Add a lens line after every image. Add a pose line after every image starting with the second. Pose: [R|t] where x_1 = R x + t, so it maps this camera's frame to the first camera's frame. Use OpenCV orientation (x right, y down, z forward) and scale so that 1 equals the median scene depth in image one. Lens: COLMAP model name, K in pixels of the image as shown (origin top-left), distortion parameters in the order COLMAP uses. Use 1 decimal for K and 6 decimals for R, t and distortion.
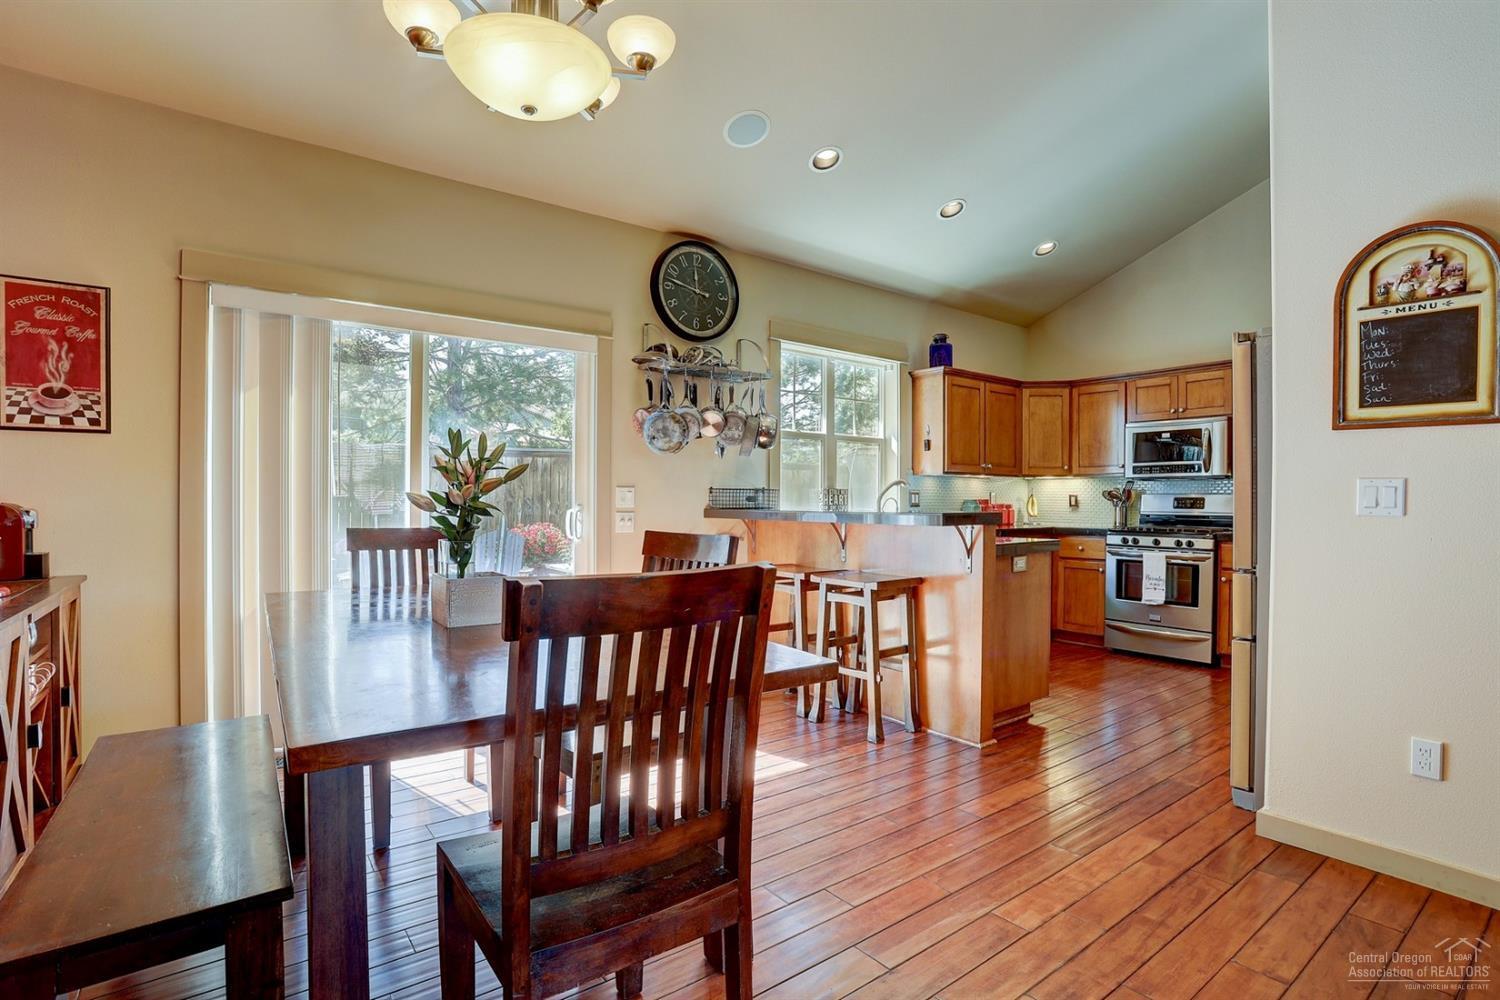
lens RADIAL K [[731.2, 0, 765.1], [0, 731.2, 504.4], [0, 0, 1]] dist [-0.088511, 0.035156]
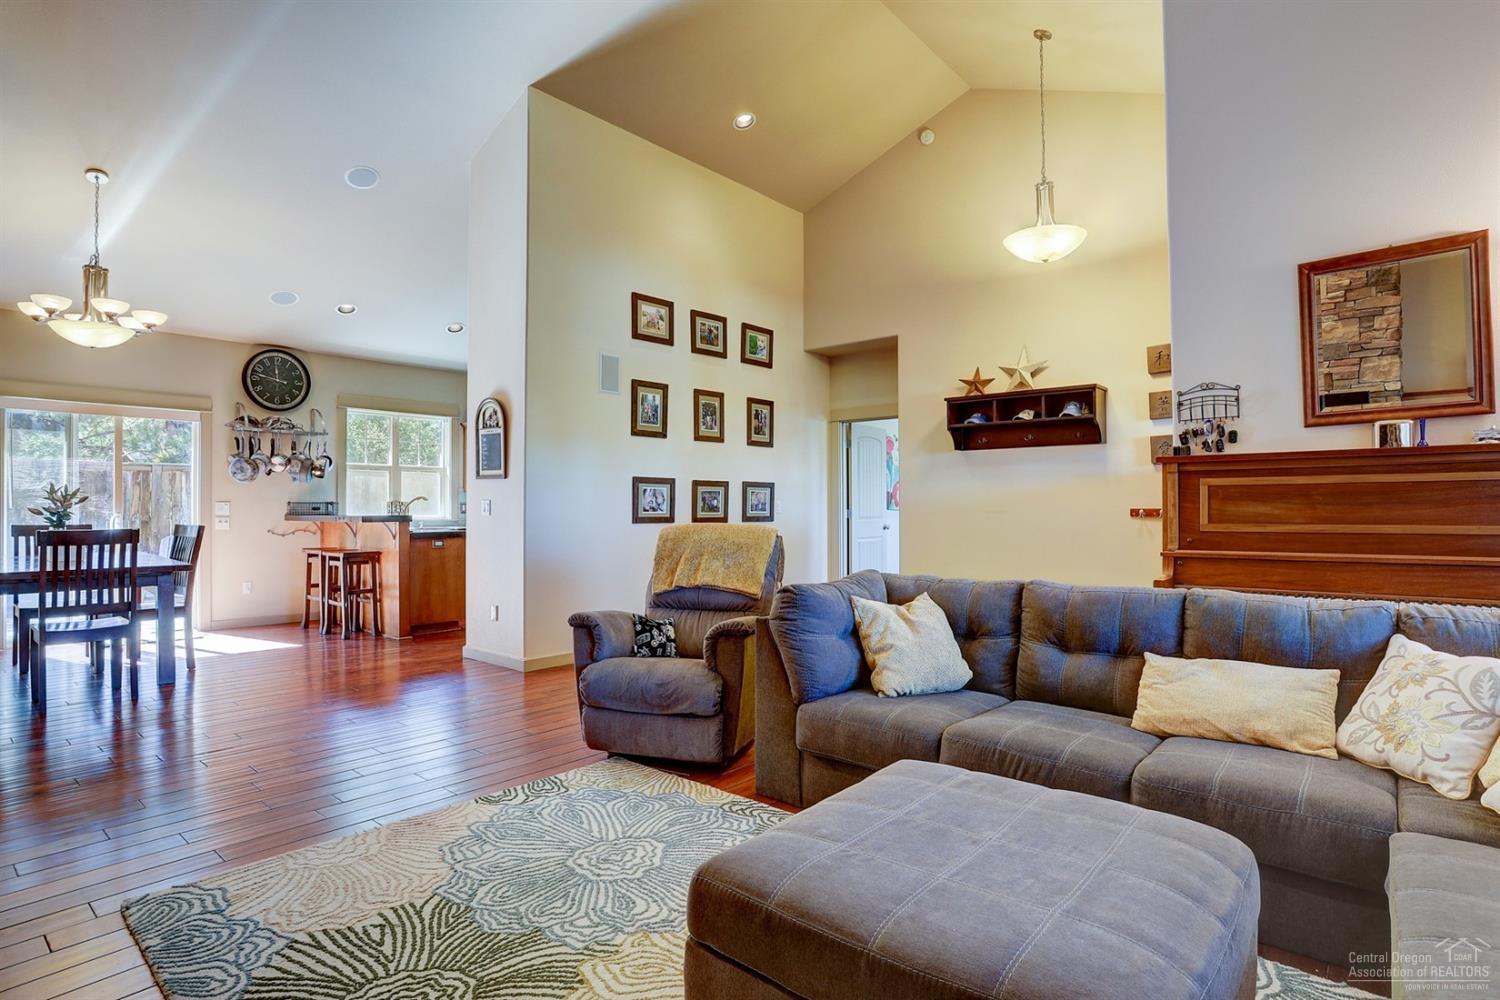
lens RADIAL K [[771.6, 0, 750.0], [0, 771.6, 500.0], [0, 0, 1]] dist [-0.033570, 0.001050]
pose [[0.980924, -0.002751, 0.194372, 0.530228], [0.005772, 0.999871, -0.014981, 0.003681], [-0.194306, 0.015817, 0.980813, -0.753202]]
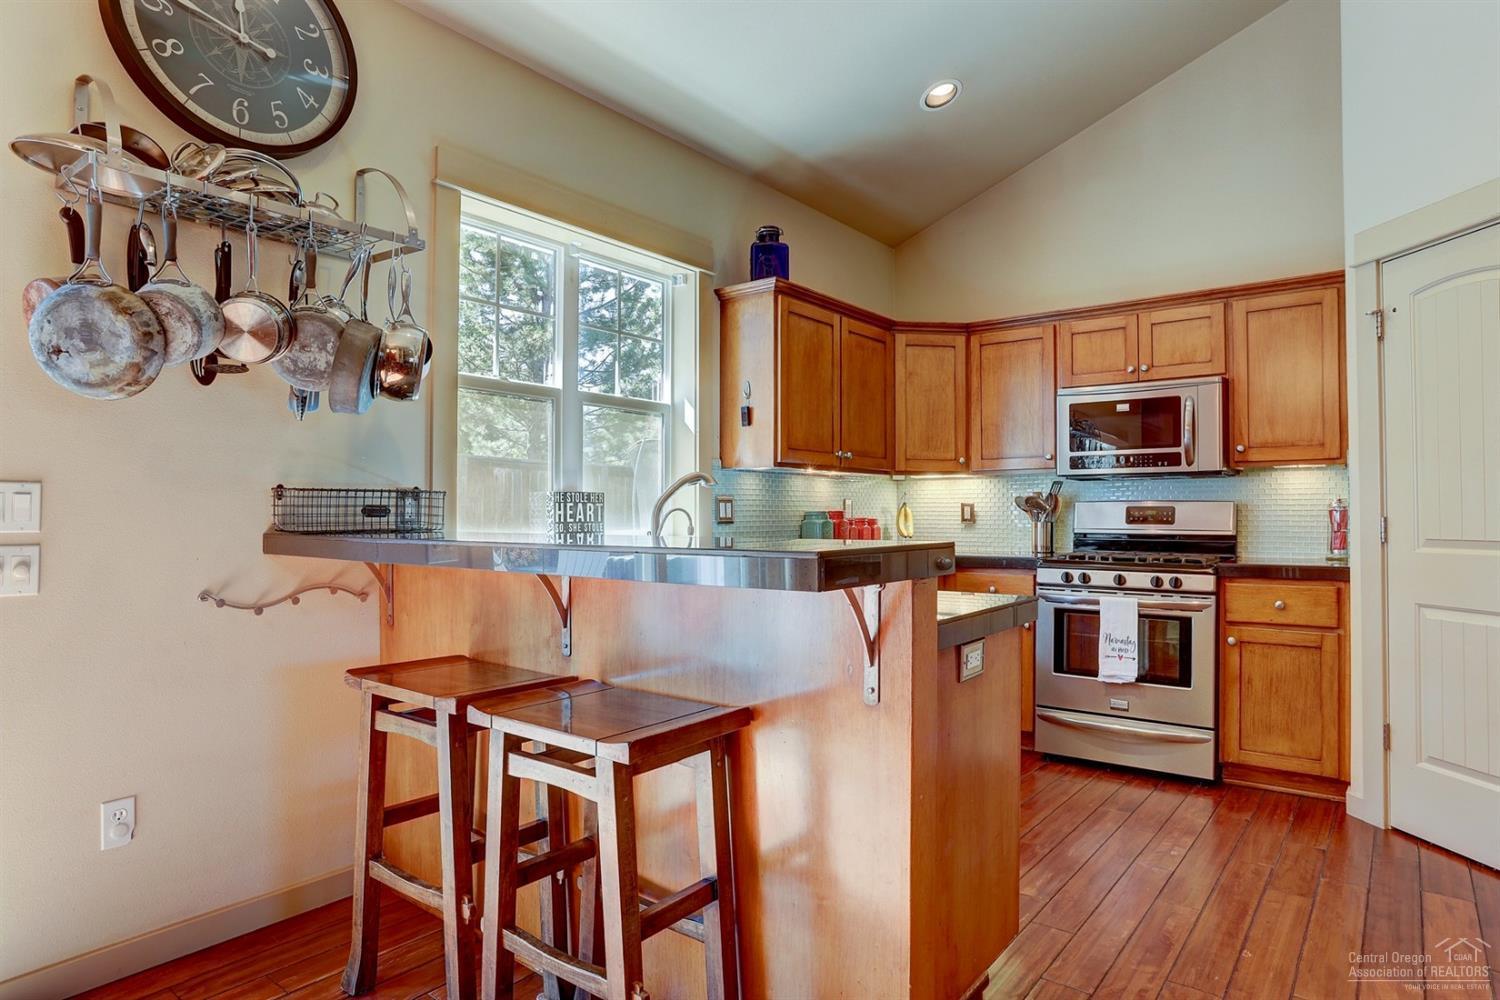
lens RADIAL K [[832.7, 0, 750.0], [0, 832.7, 500.0], [0, 0, 1]] dist [-0.022048, 0.000631]
pose [[0.972062, 0.000079, 0.234724, 0.077080], [0.004791, 0.999785, -0.020177, -0.002457], [-0.234675, 0.020738, 0.971853, 0.392368]]
